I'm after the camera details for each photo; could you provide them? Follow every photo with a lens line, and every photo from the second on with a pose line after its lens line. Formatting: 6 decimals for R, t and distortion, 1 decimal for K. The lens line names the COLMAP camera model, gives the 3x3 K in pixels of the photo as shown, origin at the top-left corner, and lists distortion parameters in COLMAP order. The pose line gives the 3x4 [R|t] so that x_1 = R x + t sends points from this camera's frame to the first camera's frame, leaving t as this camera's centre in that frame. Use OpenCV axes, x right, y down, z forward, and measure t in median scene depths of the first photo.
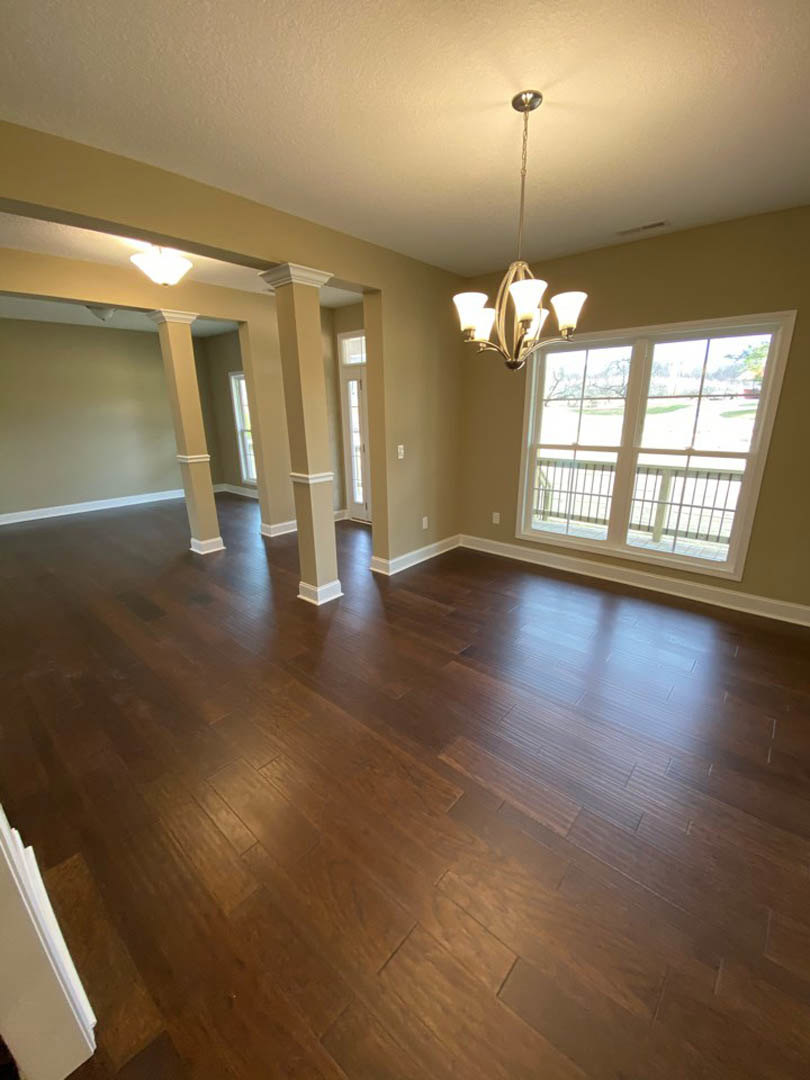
lens RADIAL K [[438.1, 0, 406.6], [0, 438.1, 541.4], [0, 0, 1]] dist [0.016017, -0.018493]
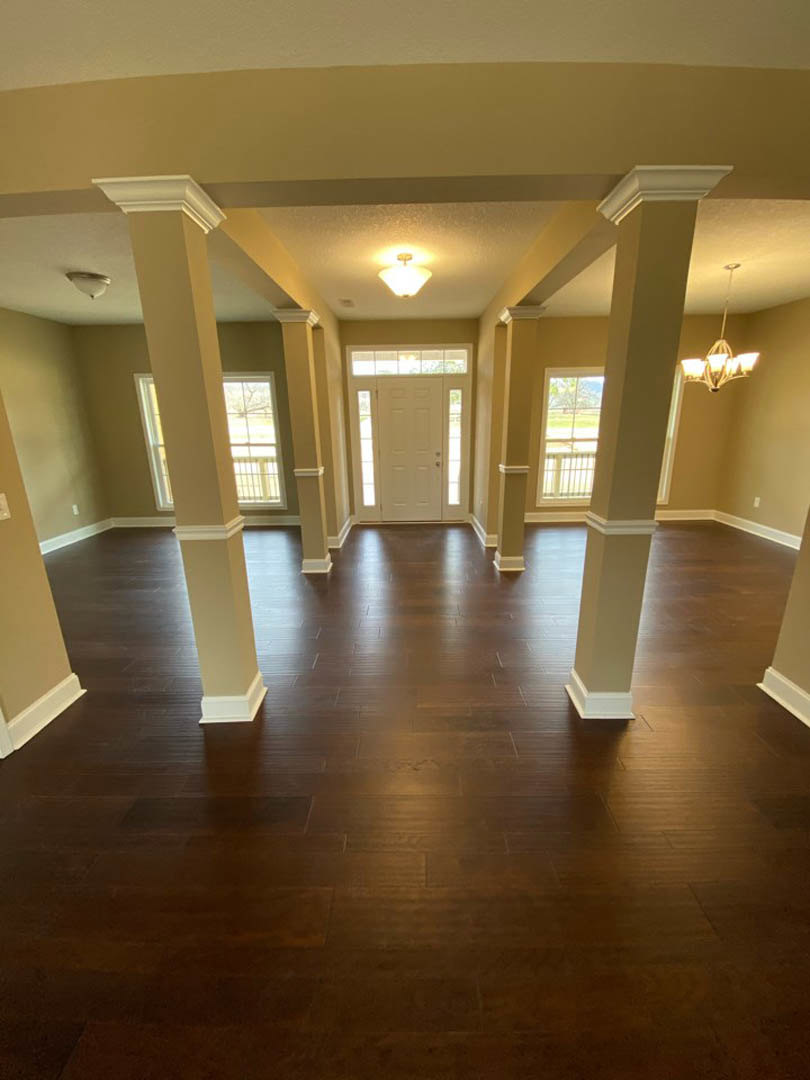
lens RADIAL K [[438.1, 0, 406.6], [0, 438.1, 541.4], [0, 0, 1]] dist [0.016017, -0.018493]
pose [[0.753733, -0.183188, 0.631133, -0.966589], [0.197104, 0.979167, 0.048814, -0.048021], [-0.626927, 0.087606, 0.774137, 0.167657]]
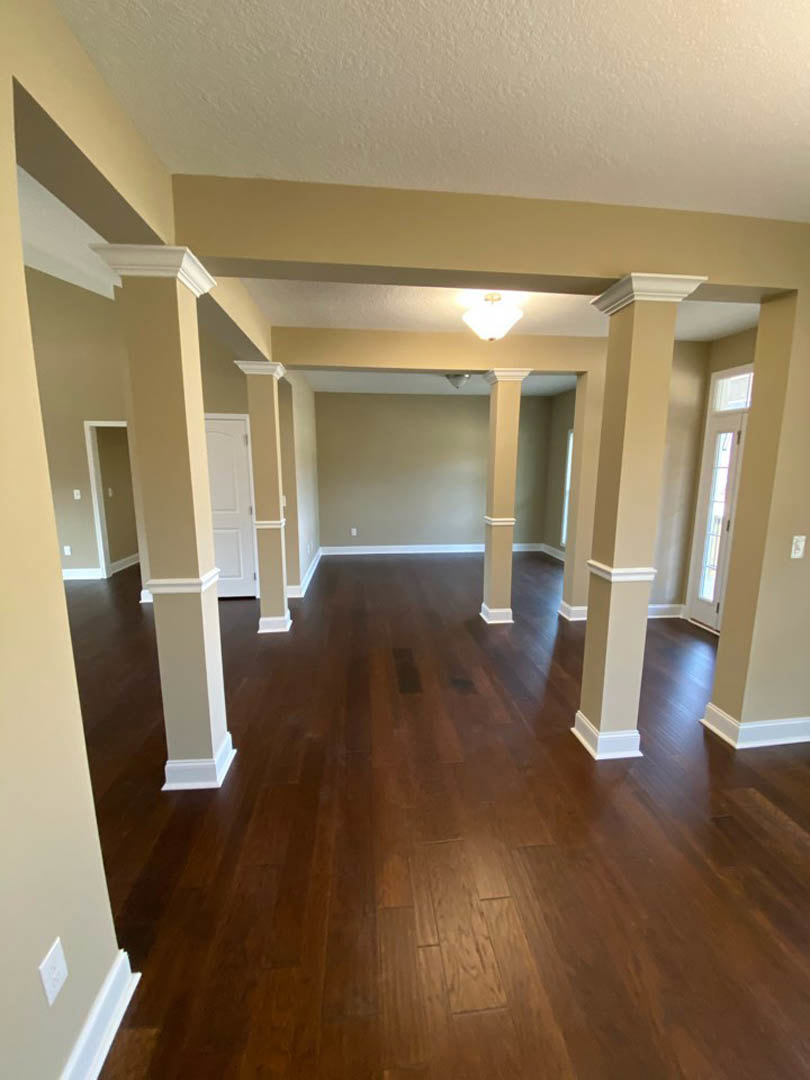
lens RADIAL K [[438.1, 0, 406.6], [0, 438.1, 541.4], [0, 0, 1]] dist [0.016017, -0.018493]
pose [[0.736844, 0.126745, -0.664075, -0.007918], [-0.205608, 0.977753, -0.041525, -0.068790], [0.644039, 0.167137, 0.746512, 0.194460]]
